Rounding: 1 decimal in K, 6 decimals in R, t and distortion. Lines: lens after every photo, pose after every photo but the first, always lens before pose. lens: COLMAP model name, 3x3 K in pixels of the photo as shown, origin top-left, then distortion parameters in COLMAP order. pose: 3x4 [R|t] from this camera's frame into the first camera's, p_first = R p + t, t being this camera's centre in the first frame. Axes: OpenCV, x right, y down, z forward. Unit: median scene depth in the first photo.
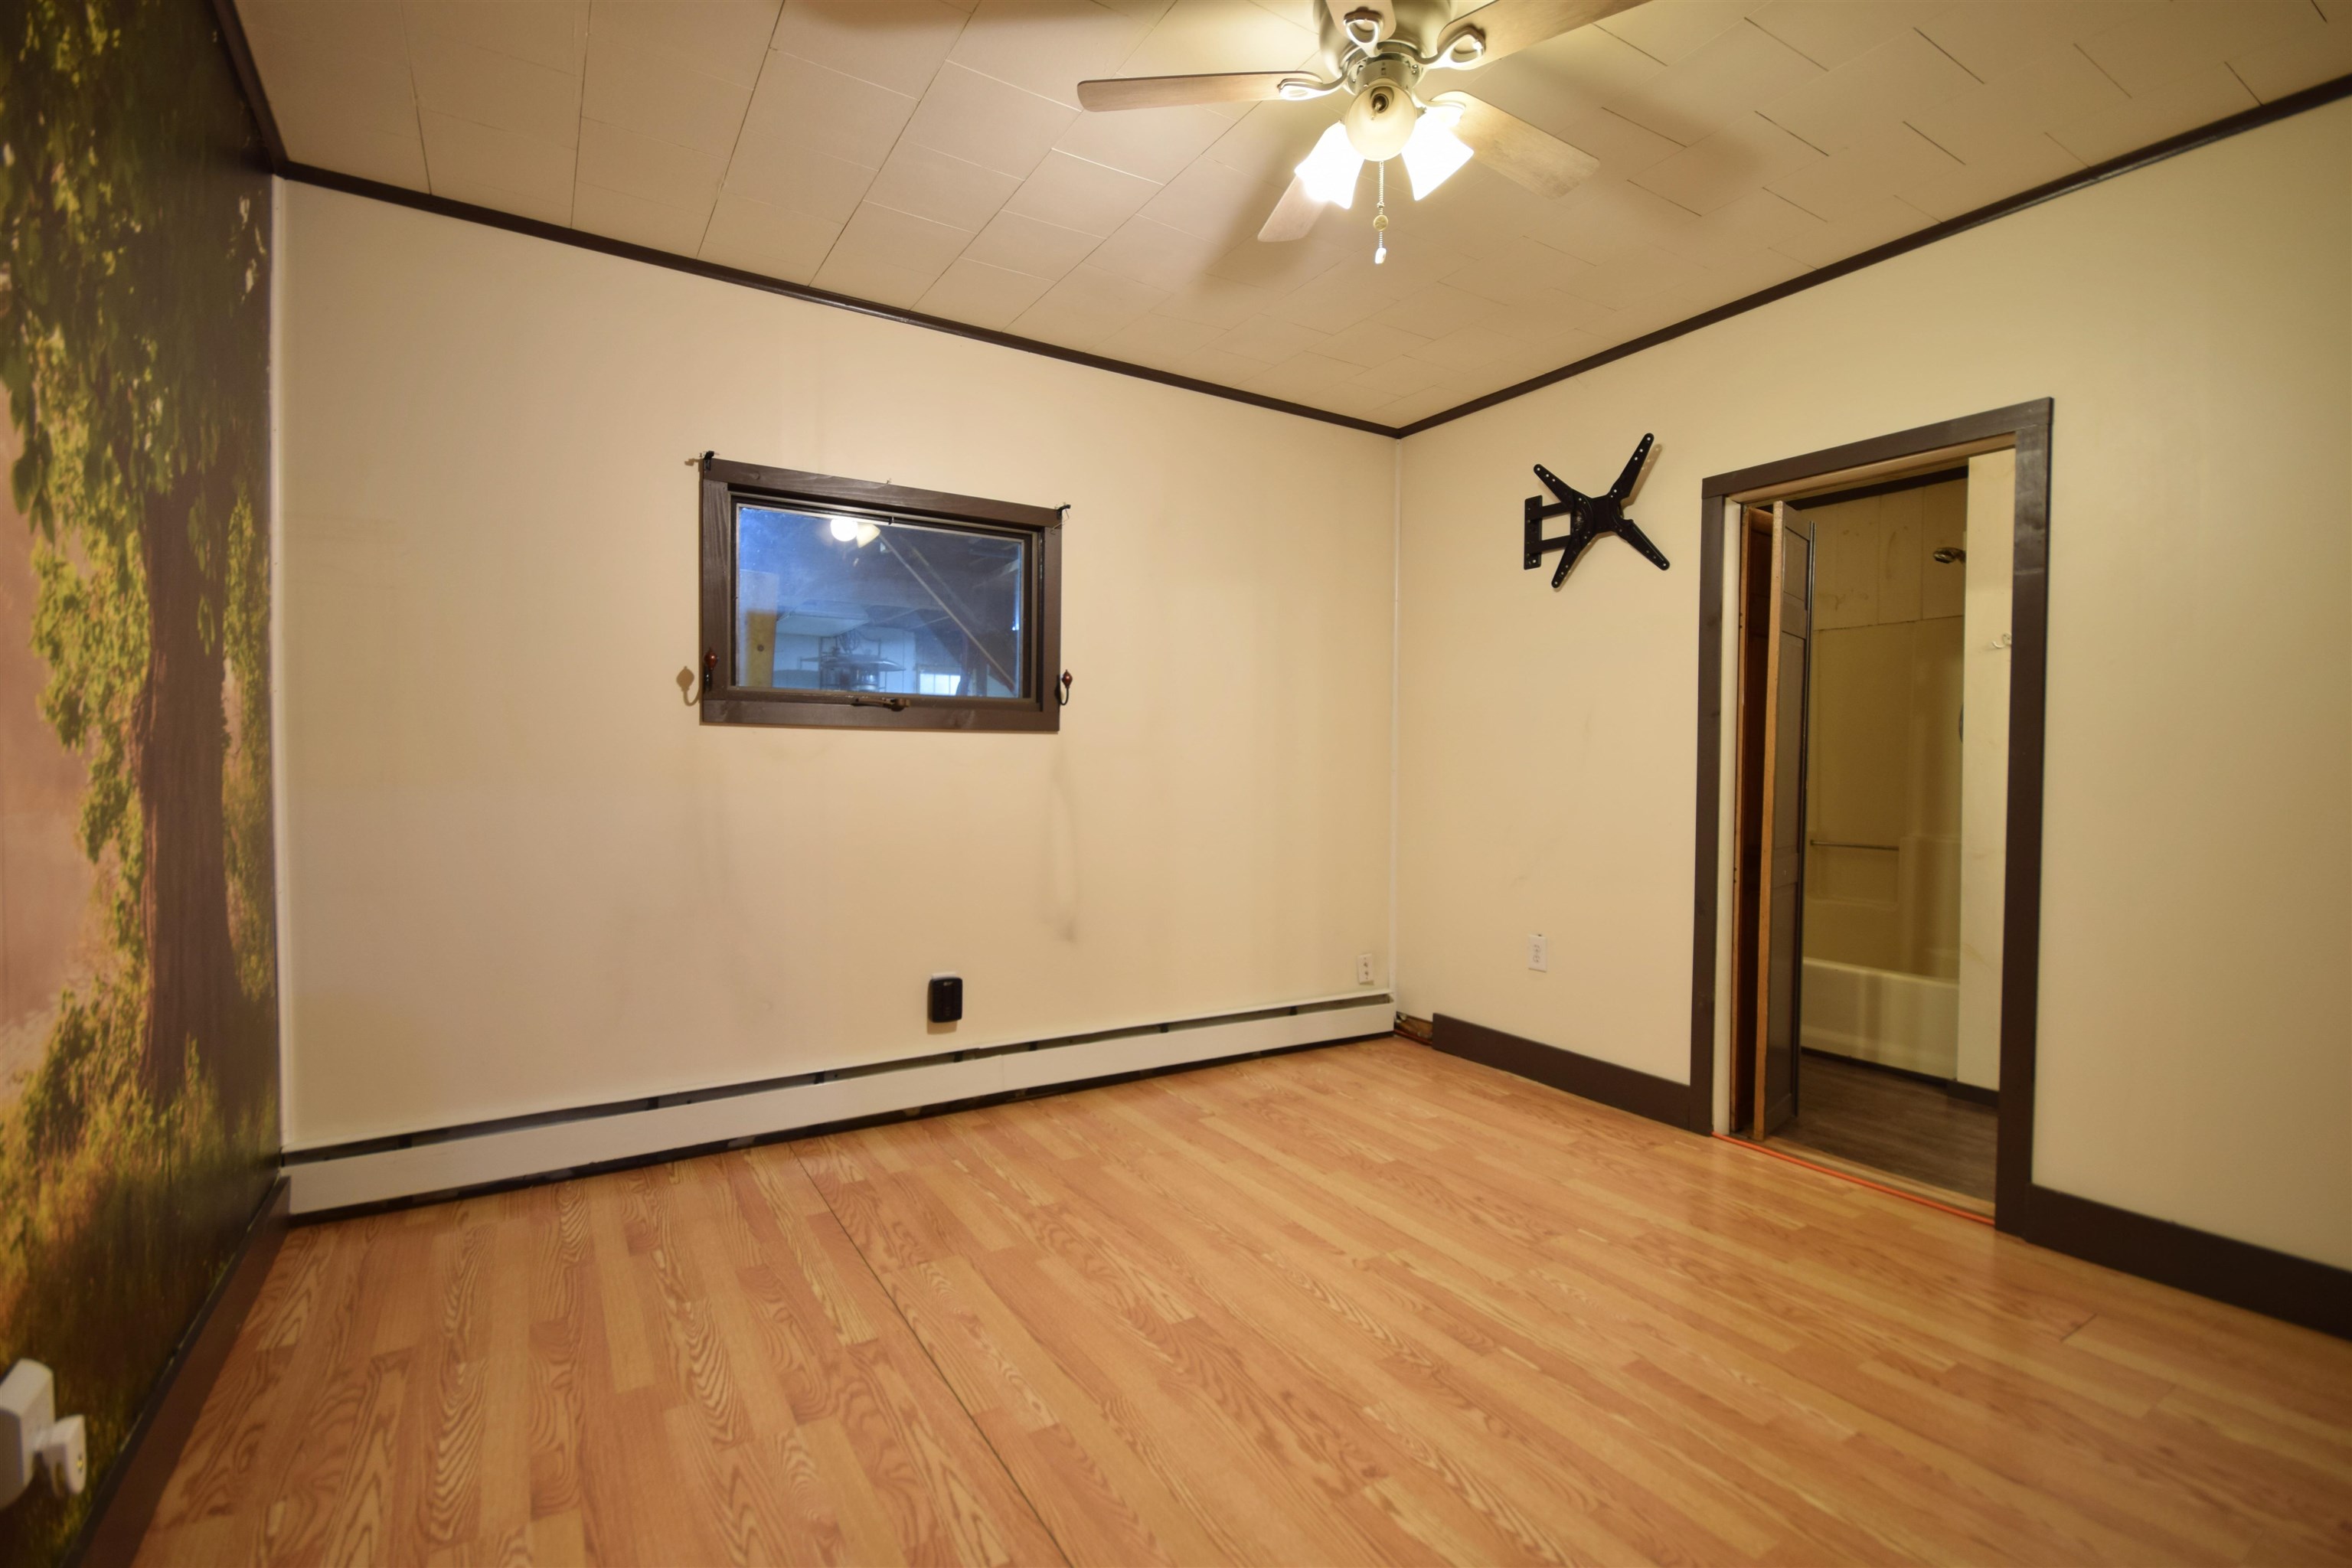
lens RADIAL K [[1027.1, 0, 1168.0], [0, 1027.1, 780.0], [0, 0, 1]] dist [0.017708, -0.015929]
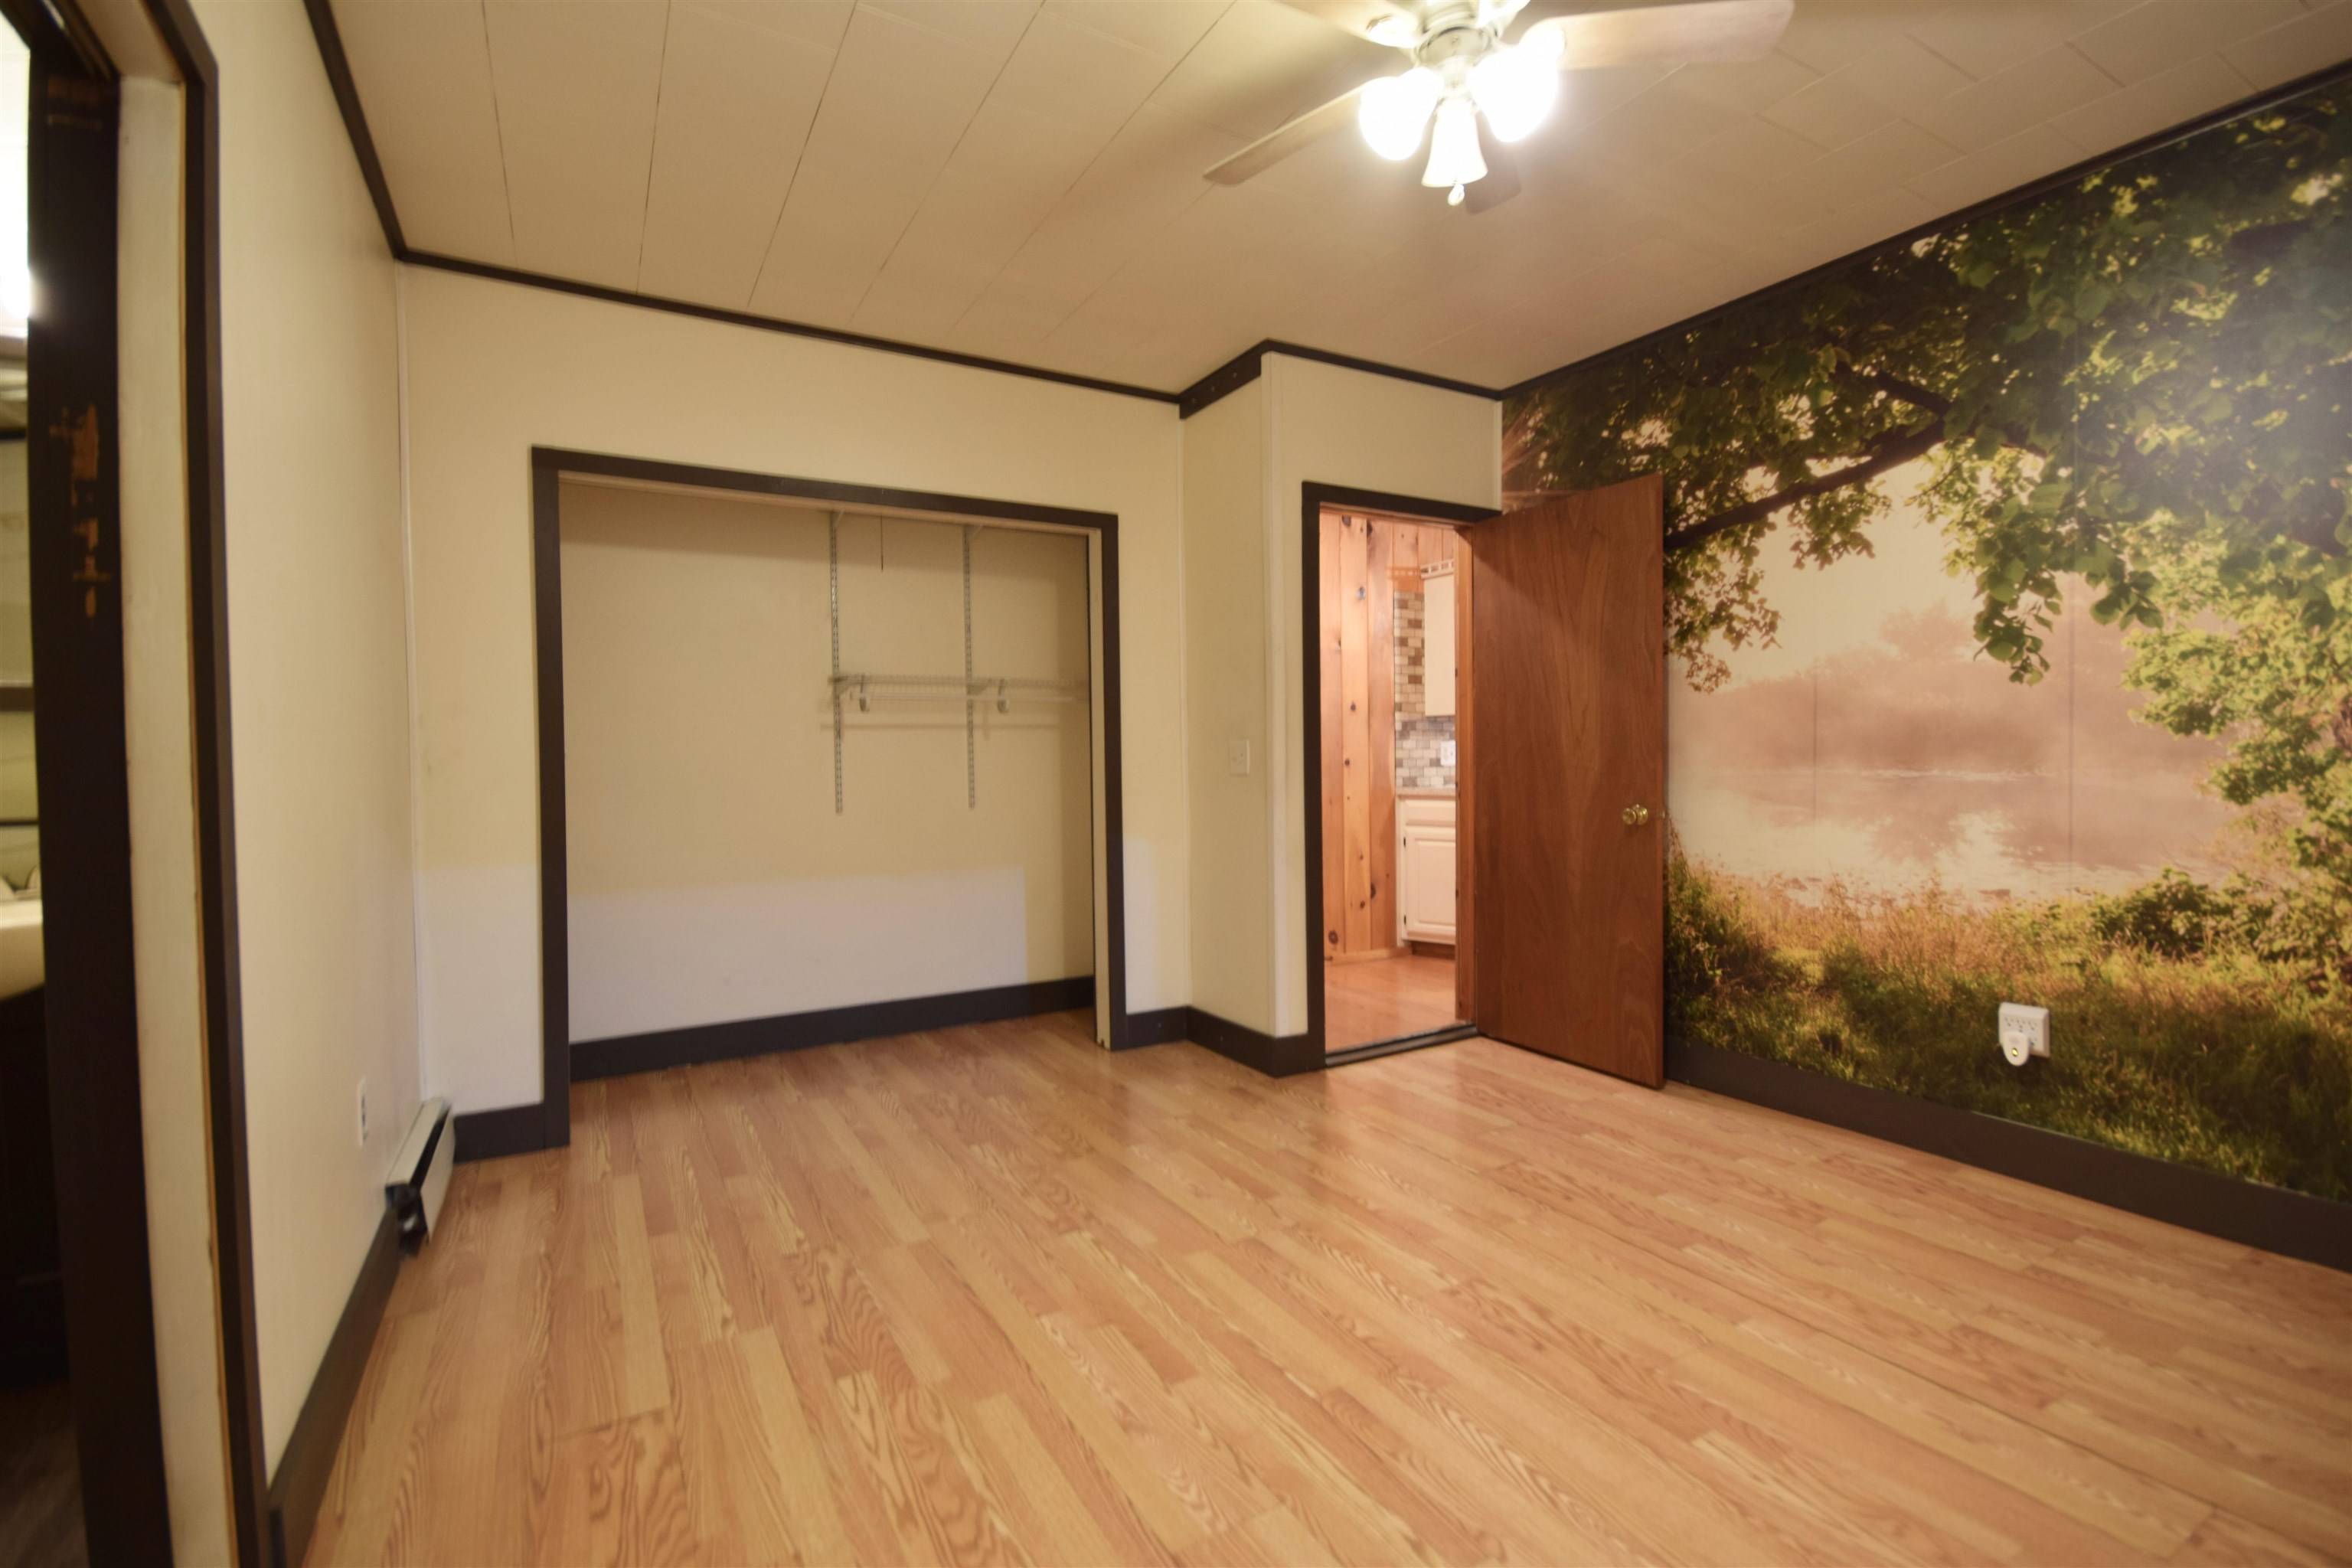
lens RADIAL K [[1027.1, 0, 1168.0], [0, 1027.1, 780.0], [0, 0, 1]] dist [0.017708, -0.015929]
pose [[-0.999365, 0.002631, 0.035532, 0.459209], [0.004045, 0.999200, 0.039786, -0.023156], [-0.035399, 0.039904, -0.998576, 2.061885]]
